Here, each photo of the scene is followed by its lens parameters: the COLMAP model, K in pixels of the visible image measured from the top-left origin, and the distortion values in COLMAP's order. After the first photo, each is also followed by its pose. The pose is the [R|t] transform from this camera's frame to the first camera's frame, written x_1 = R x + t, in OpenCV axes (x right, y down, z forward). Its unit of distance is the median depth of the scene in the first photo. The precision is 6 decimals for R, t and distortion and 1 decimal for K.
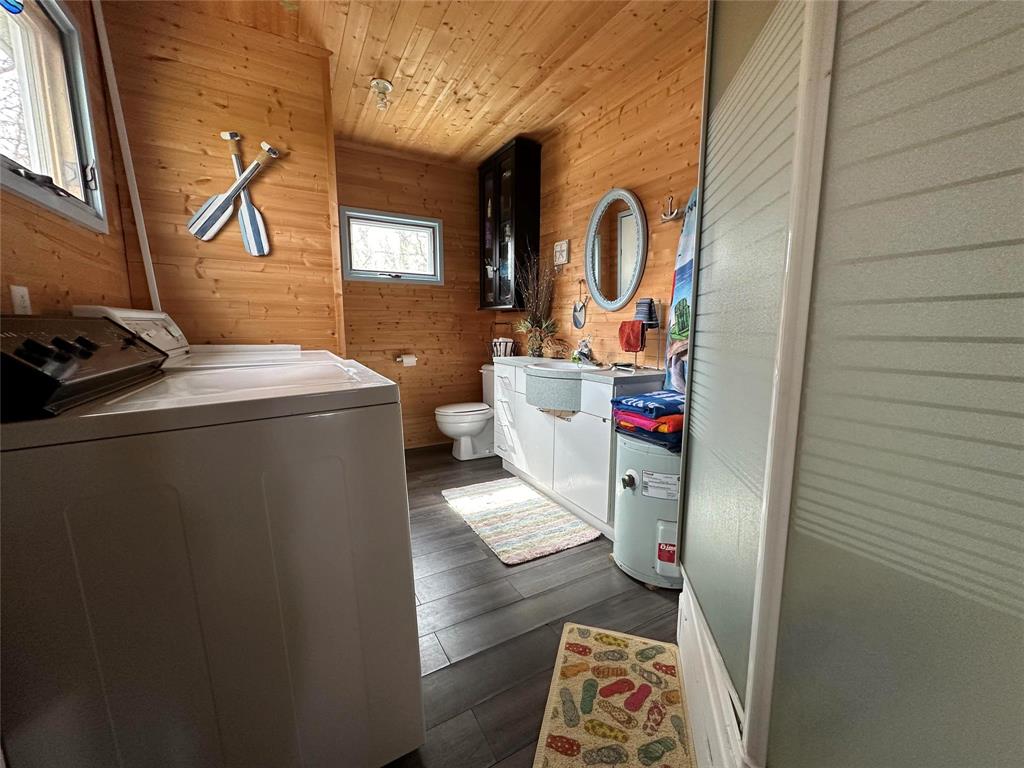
lens RADIAL K [[415.8, 0, 512.4], [0, 415.8, 385.9], [0, 0, 1]] dist [-0.009383, -0.000277]
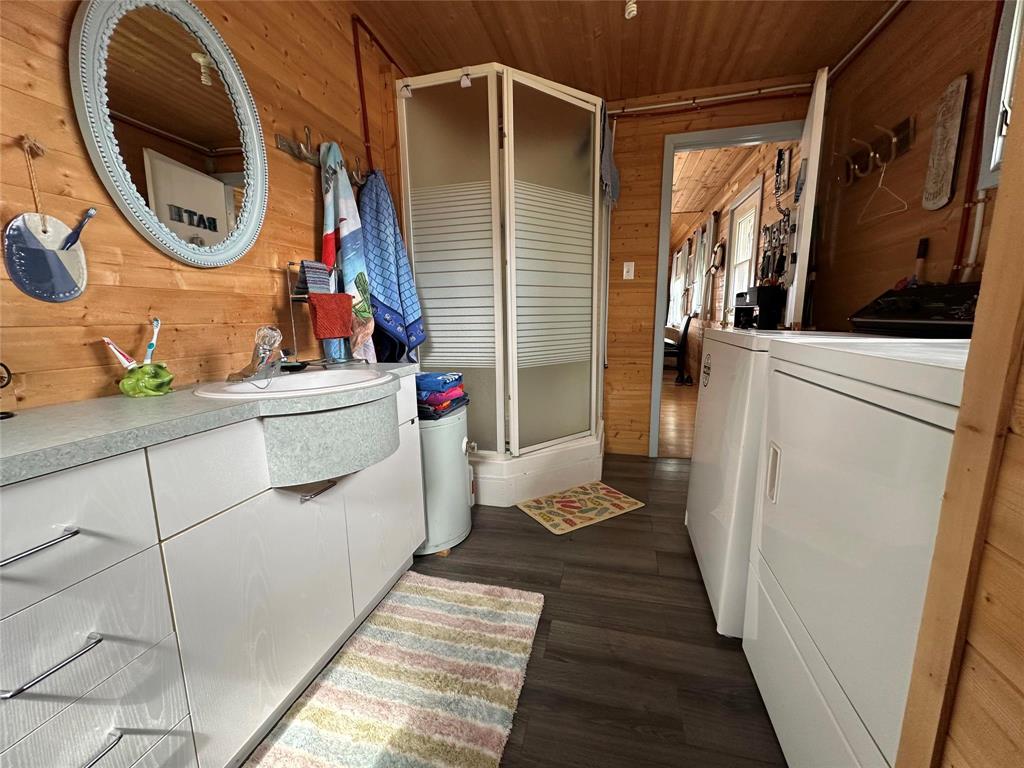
lens RADIAL K [[415.8, 0, 509.0], [0, 415.8, 386.5], [0, 0, 1]] dist [-0.009383, -0.000277]
pose [[-0.732567, -0.104661, 0.672600, -0.676939], [0.111933, 0.956136, 0.270693, -0.268447], [-0.671428, 0.273587, -0.688719, 2.199195]]
